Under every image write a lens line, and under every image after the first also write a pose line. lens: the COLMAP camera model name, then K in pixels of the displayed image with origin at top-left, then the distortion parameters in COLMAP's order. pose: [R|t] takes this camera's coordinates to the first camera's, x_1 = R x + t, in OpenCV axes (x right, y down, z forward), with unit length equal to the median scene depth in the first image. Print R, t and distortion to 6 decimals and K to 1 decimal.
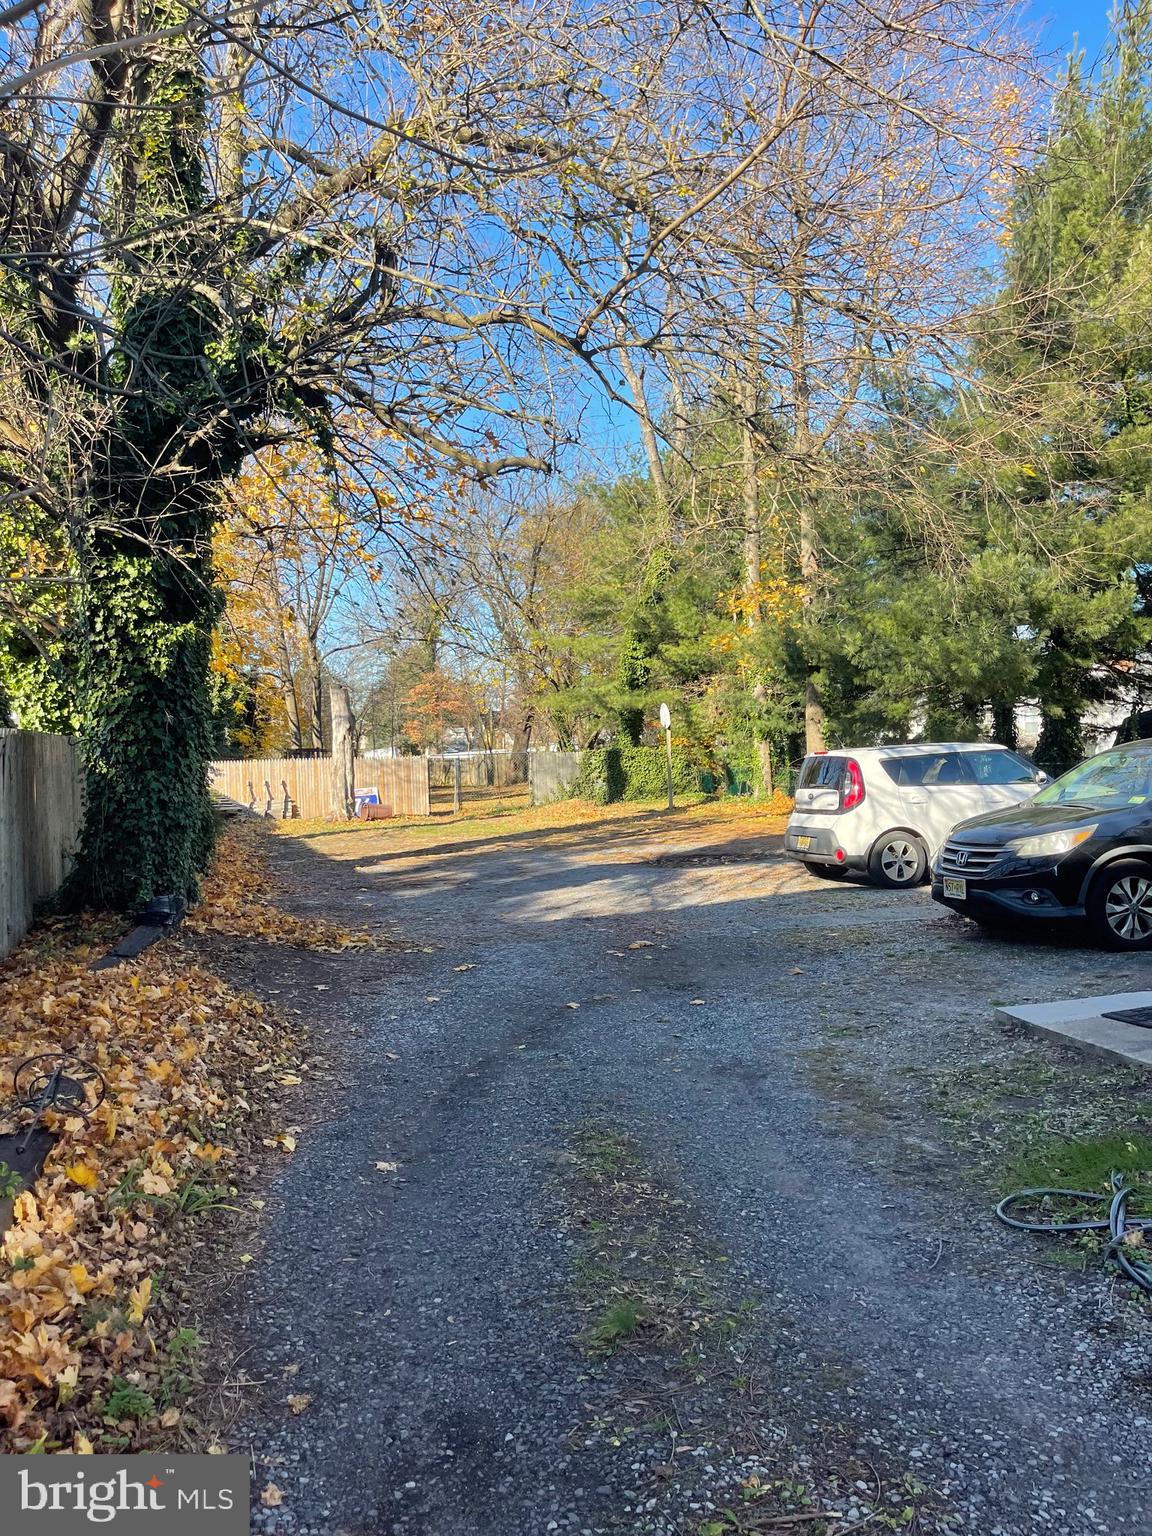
lens RADIAL K [[1152.9, 0, 576.0], [0, 1152.9, 769.2], [0, 0, 1]] dist [0.052345, -0.067331]
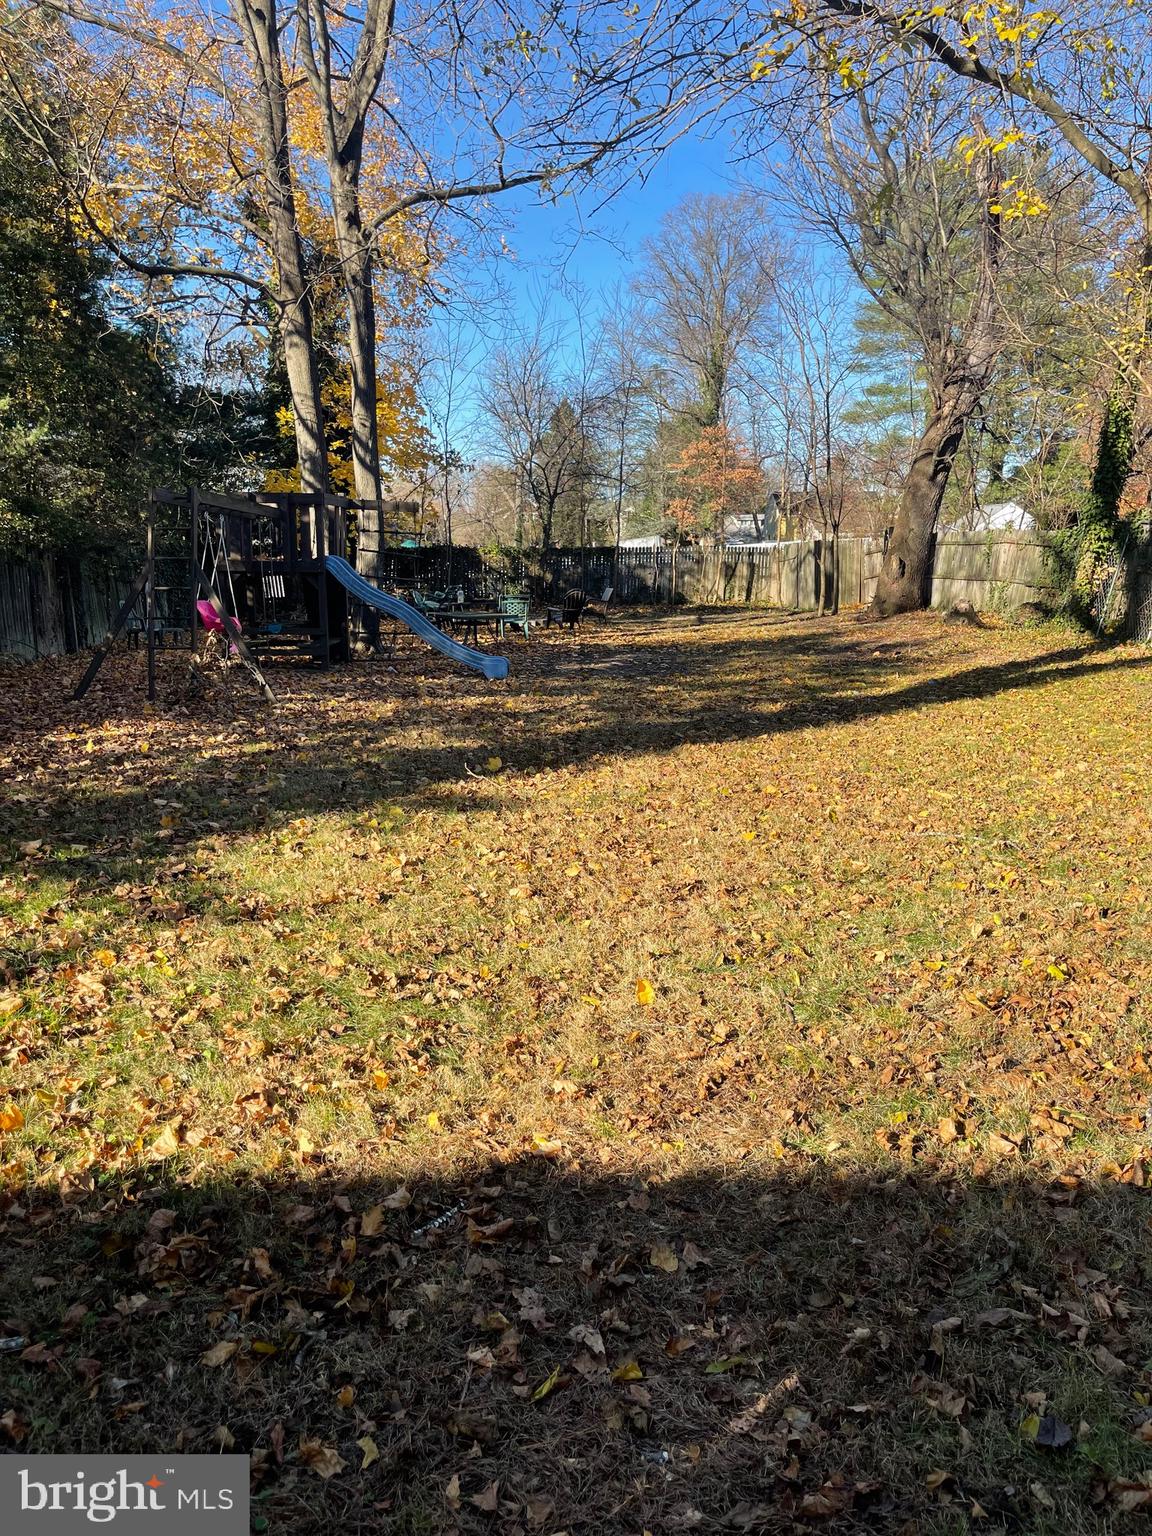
lens RADIAL K [[1152.9, 0, 574.4], [0, 1152.9, 768.7], [0, 0, 1]] dist [0.052345, -0.067331]
pose [[0.970637, 0.070019, -0.230132, -0.064865], [-0.029178, 0.983904, 0.176297, -0.001167], [0.238772, -0.164406, 0.957057, 0.570148]]
